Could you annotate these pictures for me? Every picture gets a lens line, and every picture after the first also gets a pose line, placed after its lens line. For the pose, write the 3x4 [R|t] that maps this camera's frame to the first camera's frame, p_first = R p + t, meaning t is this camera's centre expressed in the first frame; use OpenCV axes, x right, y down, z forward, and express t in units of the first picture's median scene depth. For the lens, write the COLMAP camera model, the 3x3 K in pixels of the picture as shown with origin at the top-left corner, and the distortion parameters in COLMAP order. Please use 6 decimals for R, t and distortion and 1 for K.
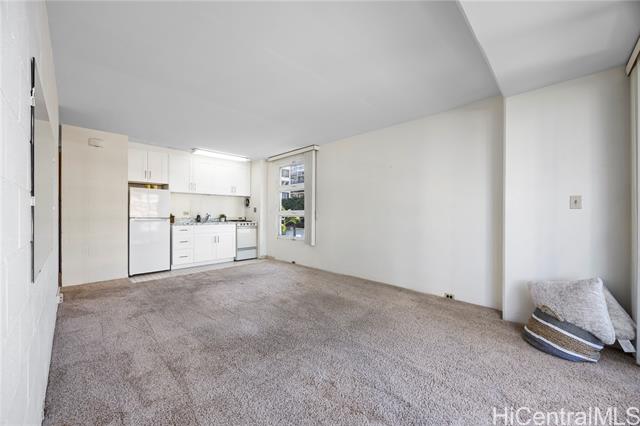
lens RADIAL K [[240.8, 0, 322.4], [0, 240.8, 213.6], [0, 0, 1]] dist [-0.000256, -0.000039]
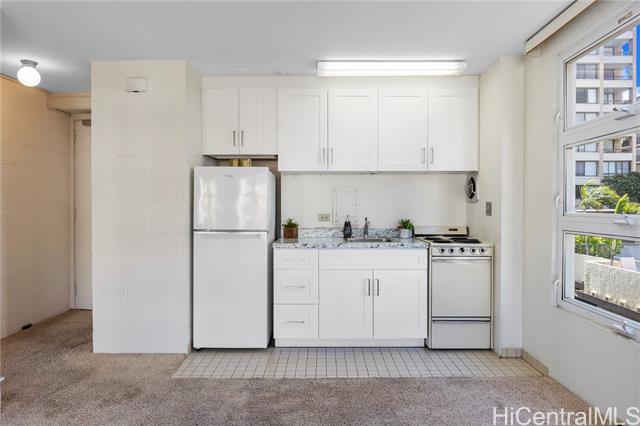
lens RADIAL K [[395.1, 0, 319.4], [0, 395.1, 205.6], [0, 0, 1]] dist [-0.023366, 0.000387]
pose [[0.681515, -0.000463, -0.731804, -0.034413], [0.001435, 0.999999, 0.000704, -0.022245], [0.731803, -0.001530, 0.681515, 0.468404]]
